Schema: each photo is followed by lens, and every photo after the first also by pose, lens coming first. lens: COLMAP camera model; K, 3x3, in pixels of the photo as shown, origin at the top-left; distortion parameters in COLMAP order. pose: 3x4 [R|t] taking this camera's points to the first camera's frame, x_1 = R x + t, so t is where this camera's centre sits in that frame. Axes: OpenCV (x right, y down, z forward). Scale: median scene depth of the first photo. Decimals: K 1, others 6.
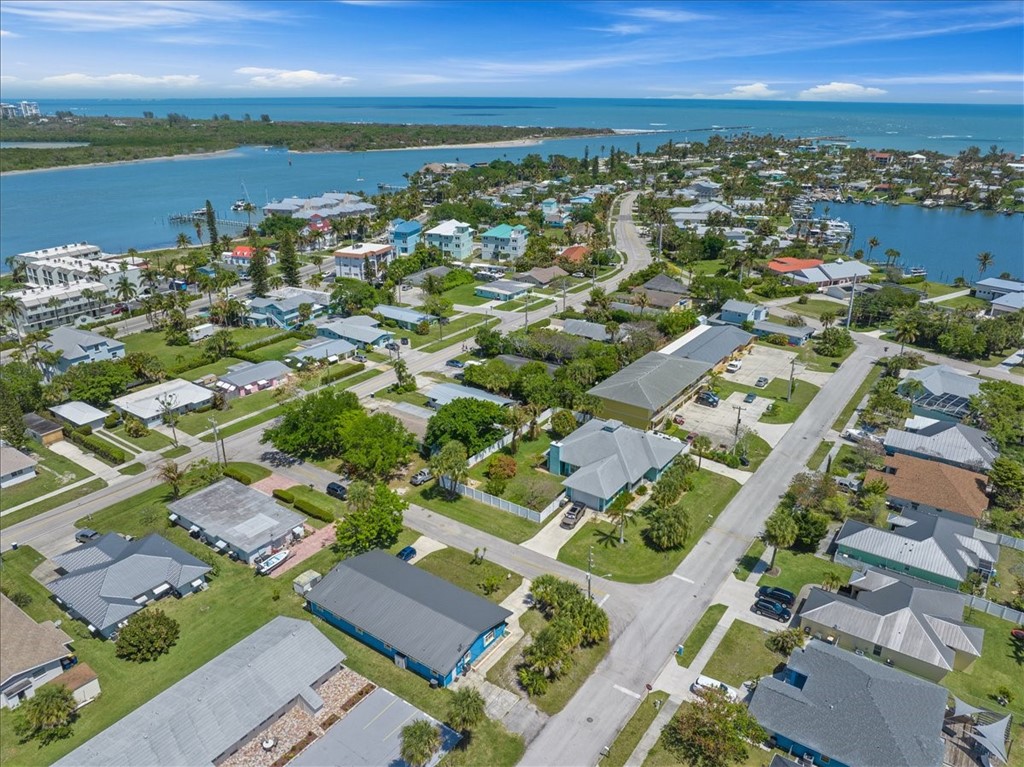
lens RADIAL K [[721.3, 0, 504.3], [0, 721.3, 381.2], [0, 0, 1]] dist [-0.026731, 0.000595]
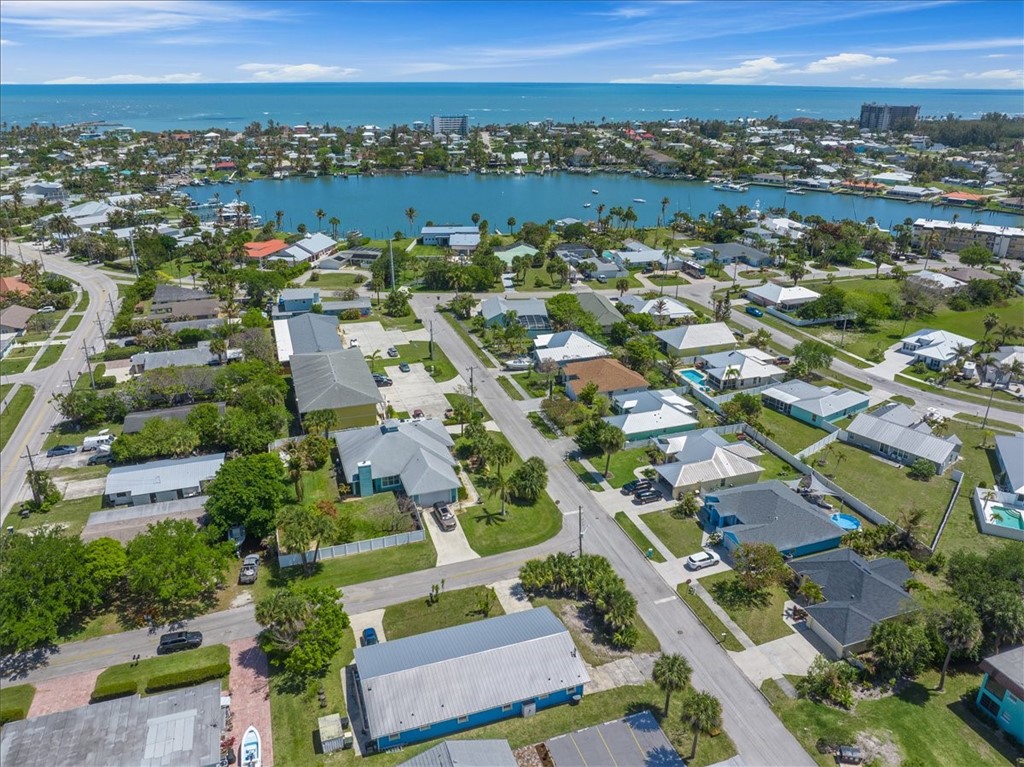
lens RADIAL K [[721.3, 0, 504.3], [0, 721.3, 381.2], [0, 0, 1]] dist [-0.026731, 0.000595]
pose [[0.594499, -0.314456, 0.740060, -0.391669], [0.297407, 0.941085, 0.160962, -0.090941], [-0.747074, 0.124407, 0.652996, 0.201931]]
